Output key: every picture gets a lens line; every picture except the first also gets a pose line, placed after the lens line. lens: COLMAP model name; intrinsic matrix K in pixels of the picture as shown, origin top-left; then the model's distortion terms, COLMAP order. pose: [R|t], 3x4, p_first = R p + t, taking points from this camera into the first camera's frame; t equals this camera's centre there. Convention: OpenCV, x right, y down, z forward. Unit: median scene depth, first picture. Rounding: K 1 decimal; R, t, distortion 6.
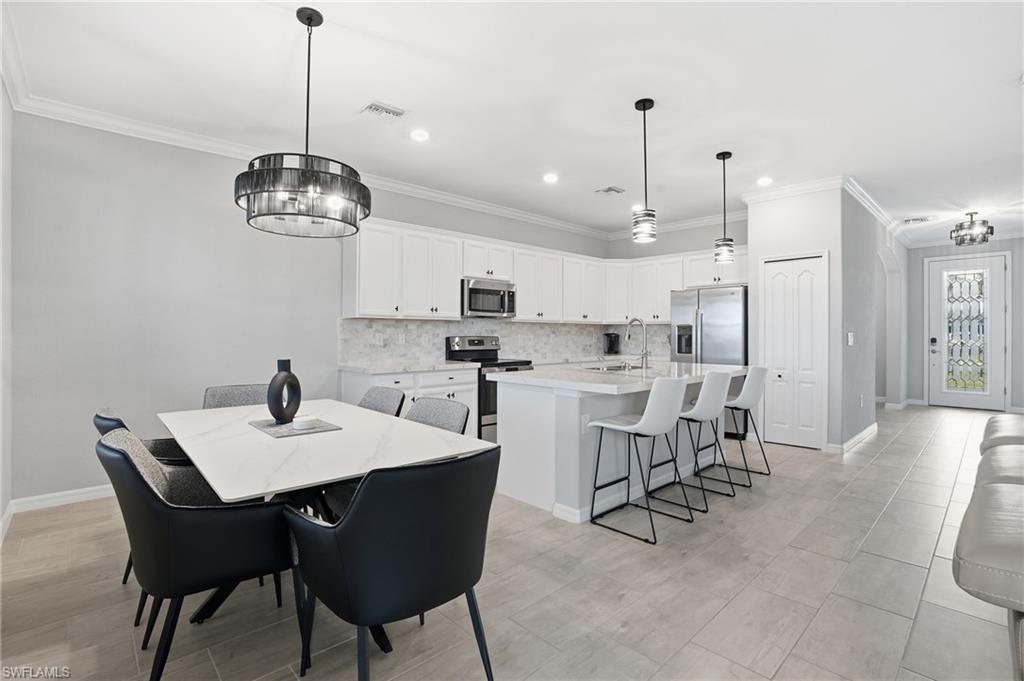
lens RADIAL K [[462.3, 0, 512.5], [0, 462.3, 360.4], [0, 0, 1]] dist [-0.000244, 0.000099]
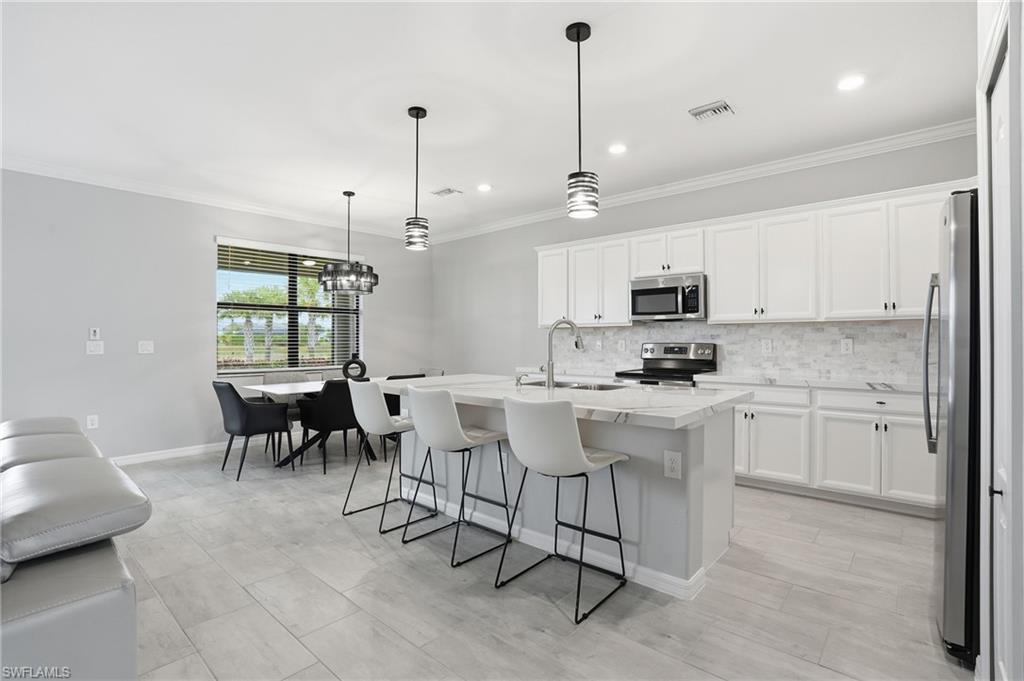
lens RADIAL K [[469.9, 0, 512.0], [0, 469.9, 340.5], [0, 0, 1]] dist [-0.027706, -0.000012]
pose [[0.091817, -0.005487, -0.995761, 0.773053], [-0.056474, 0.998347, -0.010709, -0.031468], [0.994173, 0.057218, 0.091355, 0.648349]]
